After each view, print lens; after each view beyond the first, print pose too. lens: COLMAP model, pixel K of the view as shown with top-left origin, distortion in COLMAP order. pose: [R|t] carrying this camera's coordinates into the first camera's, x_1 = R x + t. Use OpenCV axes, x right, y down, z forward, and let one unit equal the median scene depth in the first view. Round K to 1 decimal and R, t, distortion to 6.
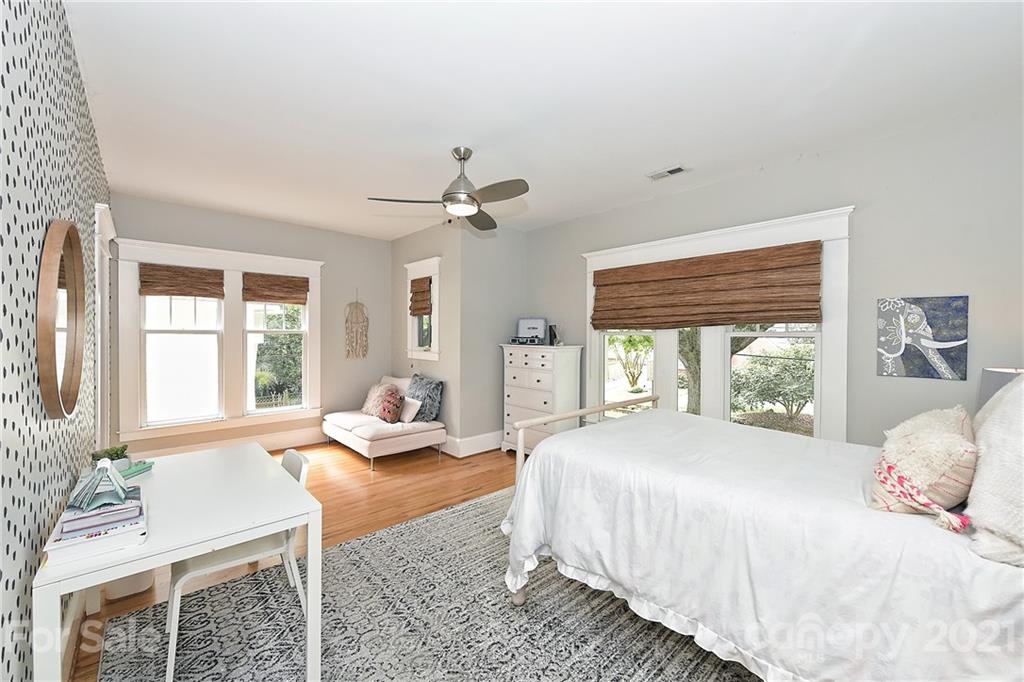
lens RADIAL K [[404.2, 0, 512.0], [0, 404.2, 341.0], [0, 0, 1]] dist [0.000275, -0.000006]
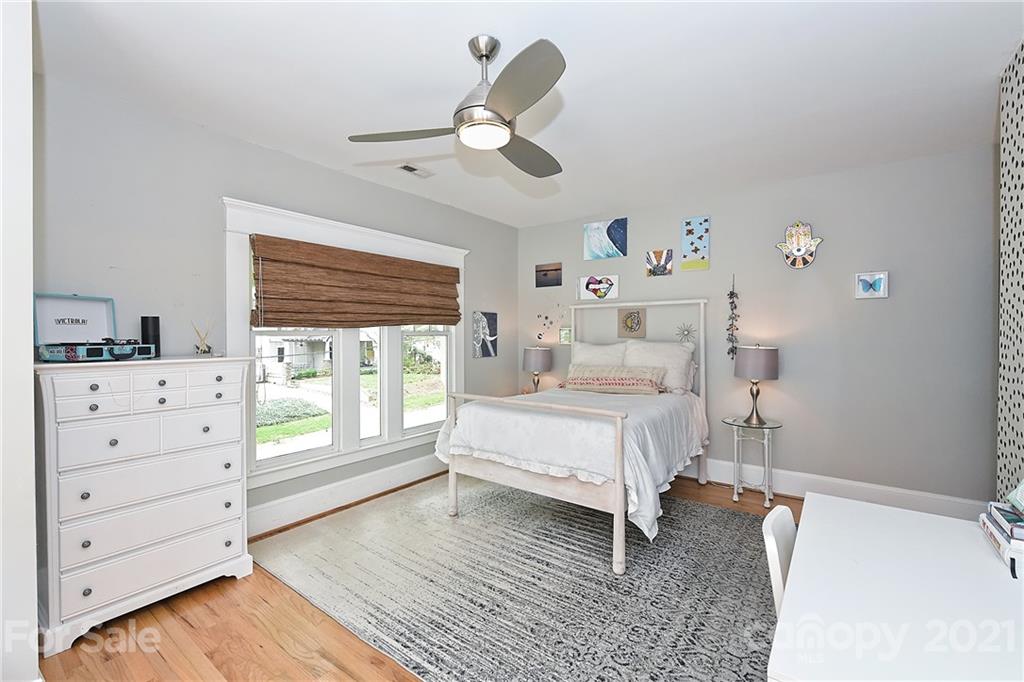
lens RADIAL K [[443.5, 0, 511.5], [0, 443.5, 339.3], [0, 0, 1]] dist [-0.009437, -0.000190]
pose [[-0.194238, -0.015154, 0.980837, -0.670999], [0.021831, 0.999566, 0.019767, -0.017679], [-0.980711, 0.025252, -0.193823, 0.909457]]
